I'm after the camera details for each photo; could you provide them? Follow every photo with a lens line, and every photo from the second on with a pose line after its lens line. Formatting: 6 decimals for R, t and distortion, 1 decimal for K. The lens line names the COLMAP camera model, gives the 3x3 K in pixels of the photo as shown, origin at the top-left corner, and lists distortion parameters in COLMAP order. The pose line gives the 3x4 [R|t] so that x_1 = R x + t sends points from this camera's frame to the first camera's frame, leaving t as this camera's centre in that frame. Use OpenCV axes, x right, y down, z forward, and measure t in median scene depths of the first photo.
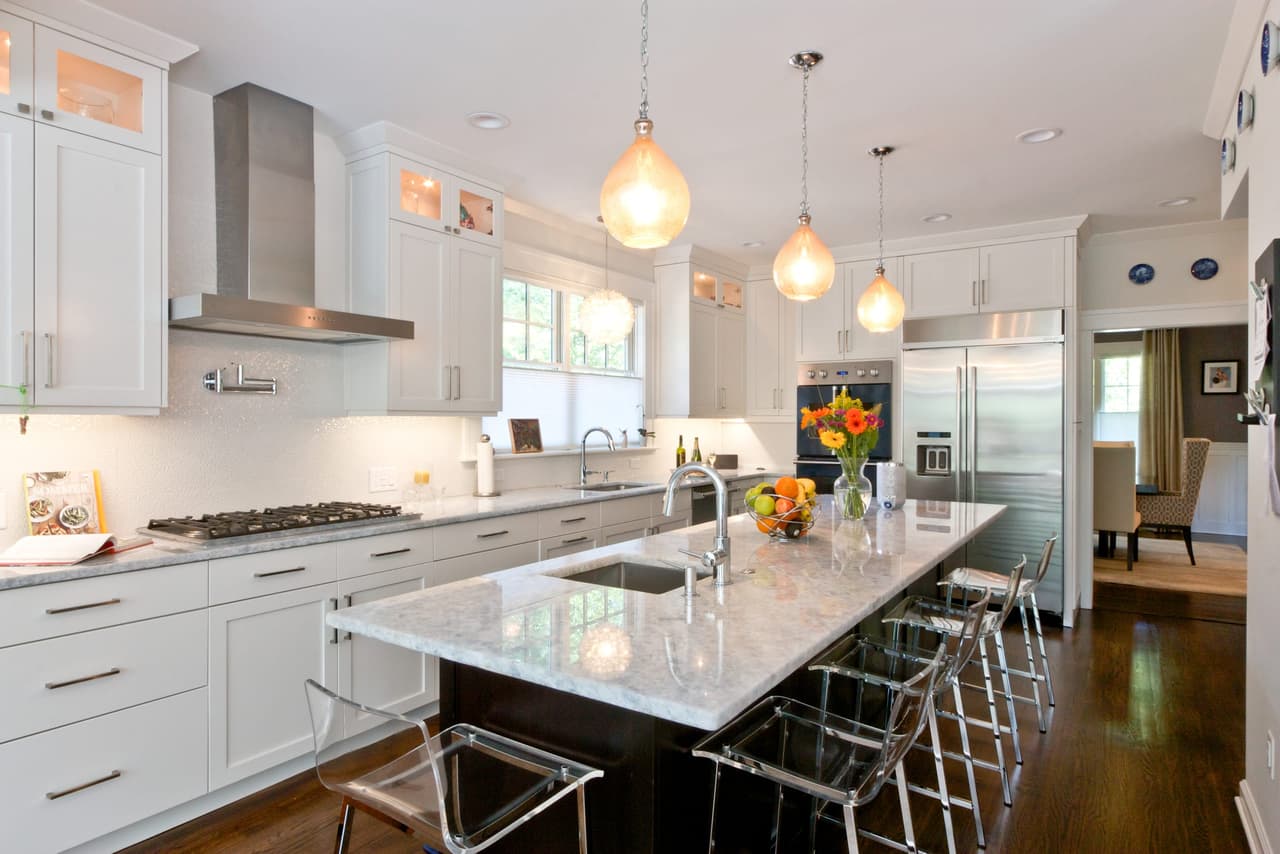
lens RADIAL K [[708.1, 0, 655.3], [0, 708.1, 421.9], [0, 0, 1]] dist [-0.012592, 0.009330]
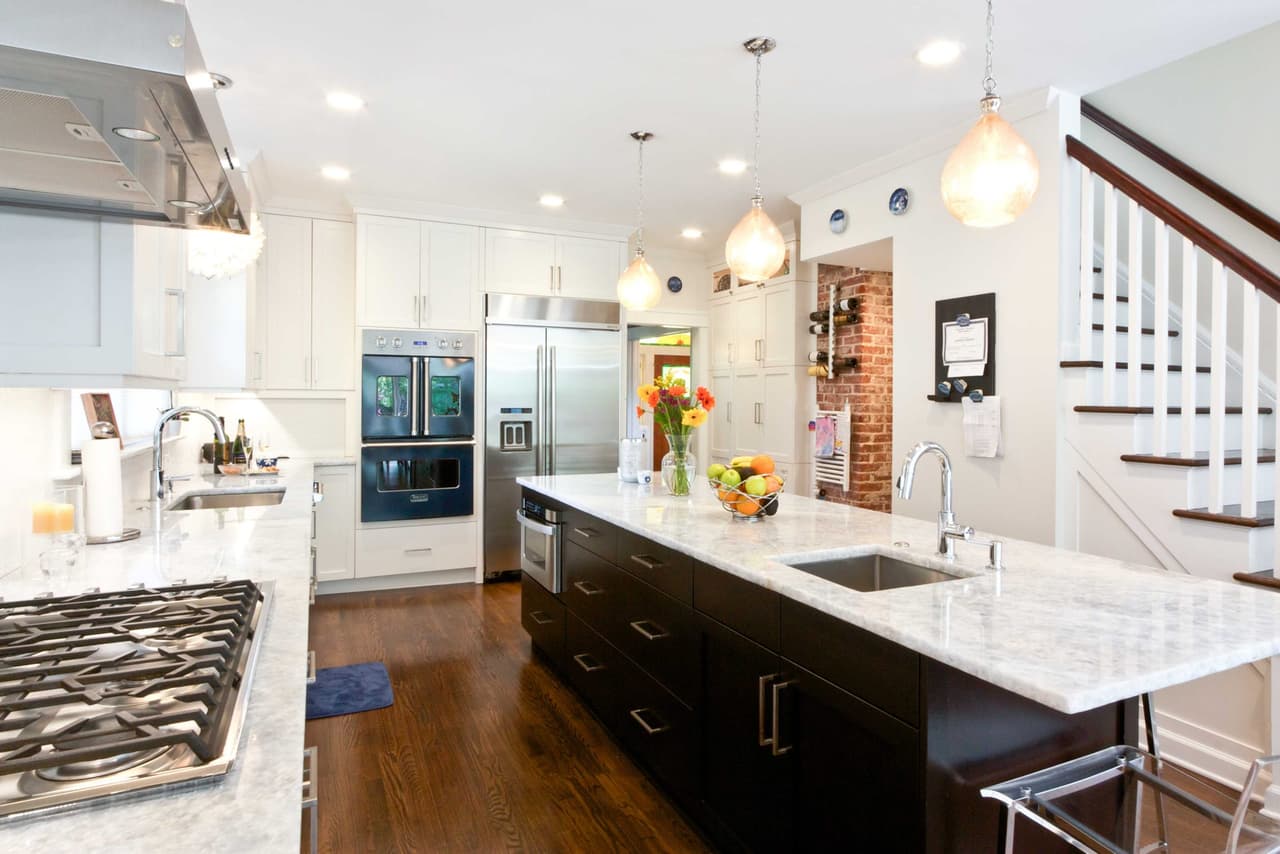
lens RADIAL K [[708.1, 0, 671.4], [0, 708.1, 397.2], [0, 0, 1]] dist [-0.012592, 0.009330]
pose [[0.523687, 0.000331, 0.851911, -0.359924], [-0.002457, 0.999996, 0.001121, -0.002798], [-0.851907, -0.002680, 0.523686, 0.285397]]
